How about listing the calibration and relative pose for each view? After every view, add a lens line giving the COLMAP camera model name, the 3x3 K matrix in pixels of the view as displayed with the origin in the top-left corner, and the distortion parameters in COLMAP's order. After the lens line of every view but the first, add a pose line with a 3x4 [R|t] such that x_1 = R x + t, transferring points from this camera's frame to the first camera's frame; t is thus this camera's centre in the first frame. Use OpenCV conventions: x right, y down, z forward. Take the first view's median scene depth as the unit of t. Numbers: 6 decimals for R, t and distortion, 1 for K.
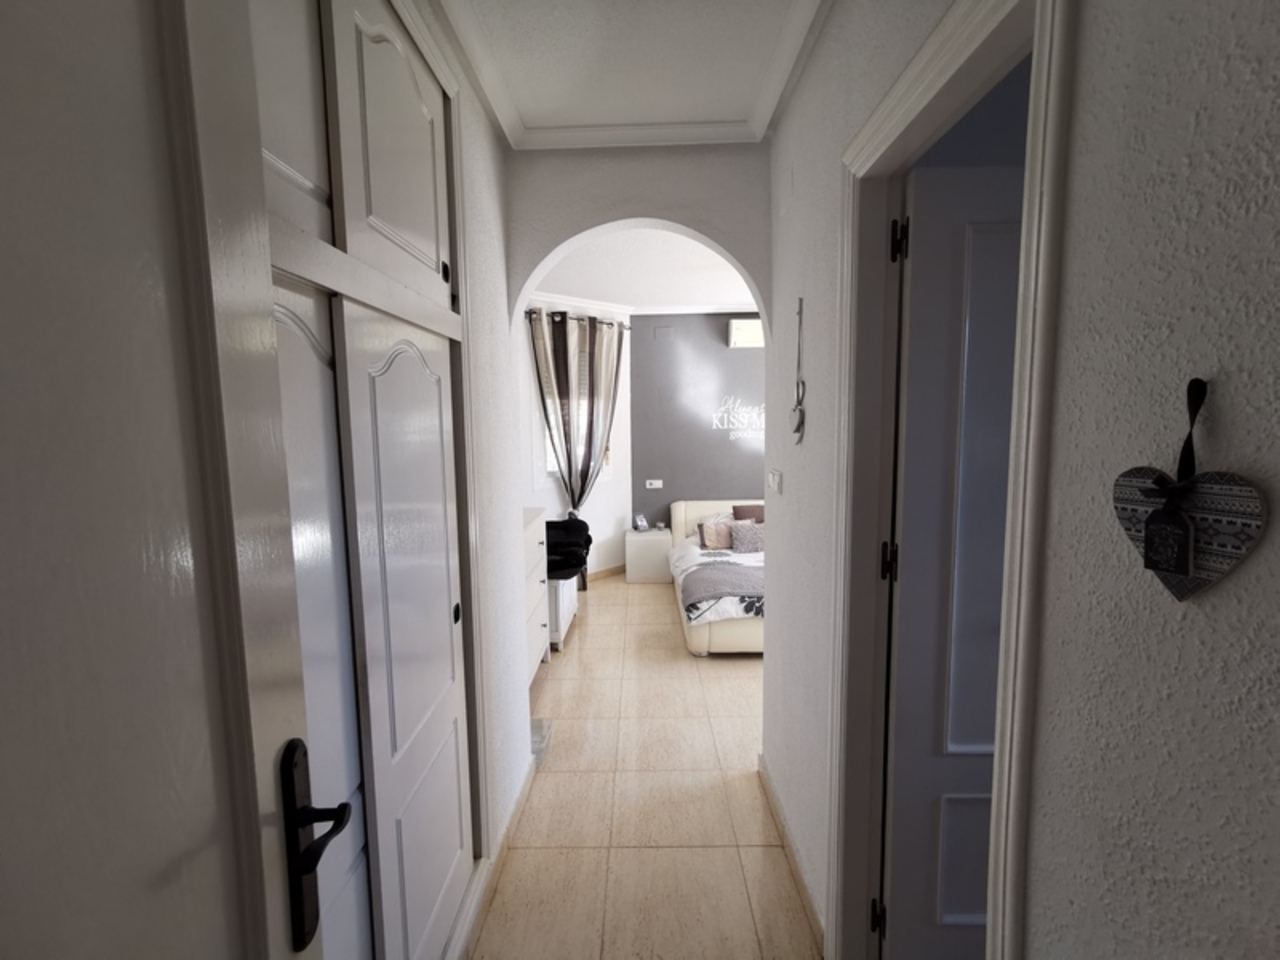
lens RADIAL K [[590.8, 0, 639.0], [0, 590.8, 478.2], [0, 0, 1]] dist [-0.007403, 0.012171]
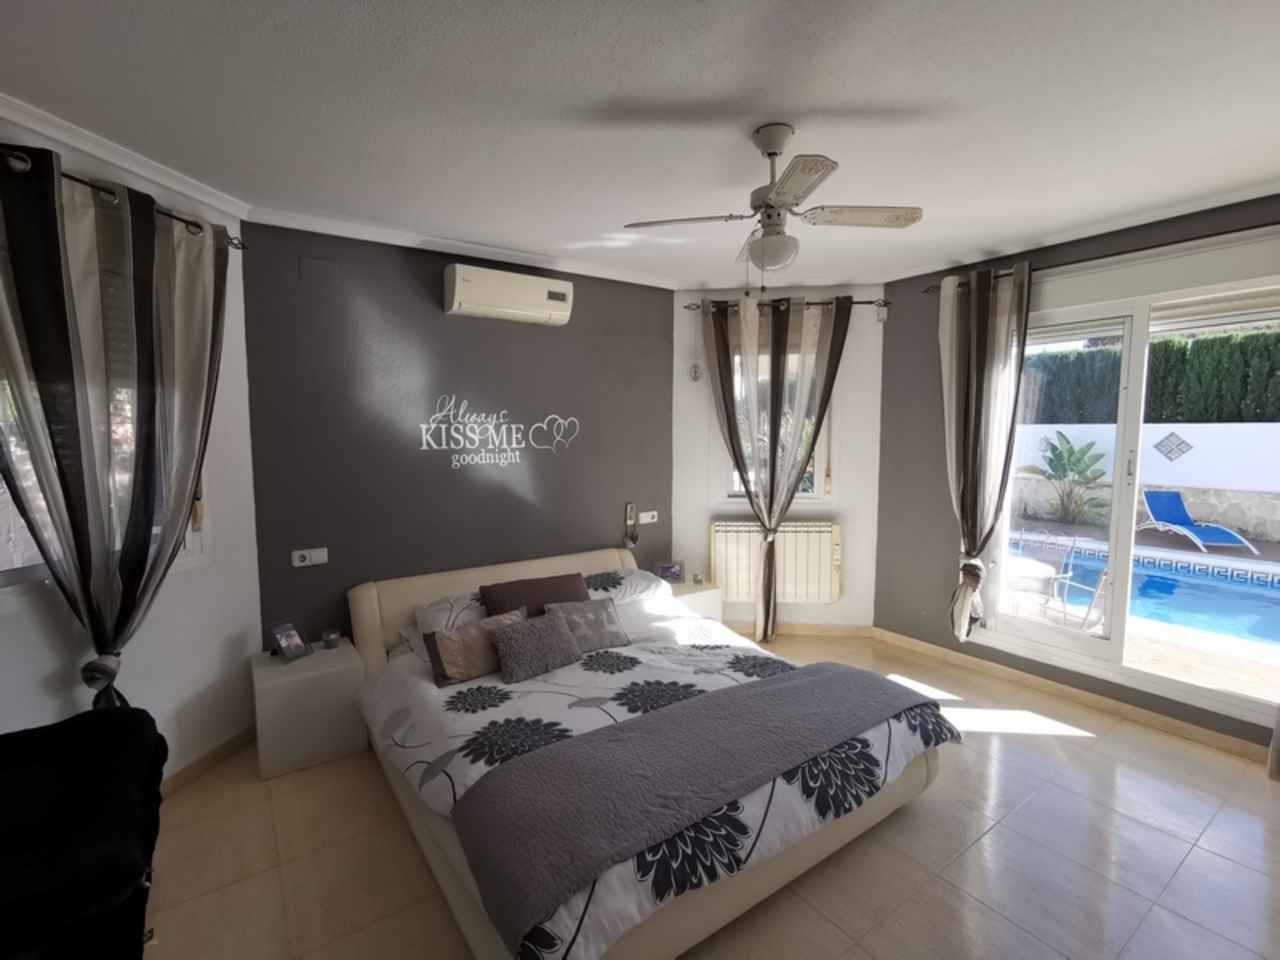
lens RADIAL K [[590.8, 0, 639.0], [0, 590.8, 478.2], [0, 0, 1]] dist [-0.007403, 0.012171]
pose [[0.812394, -0.035910, 0.582003, -0.041319], [0.048672, 0.998795, -0.006312, -0.044502], [-0.581075, 0.033455, 0.813162, 0.429013]]
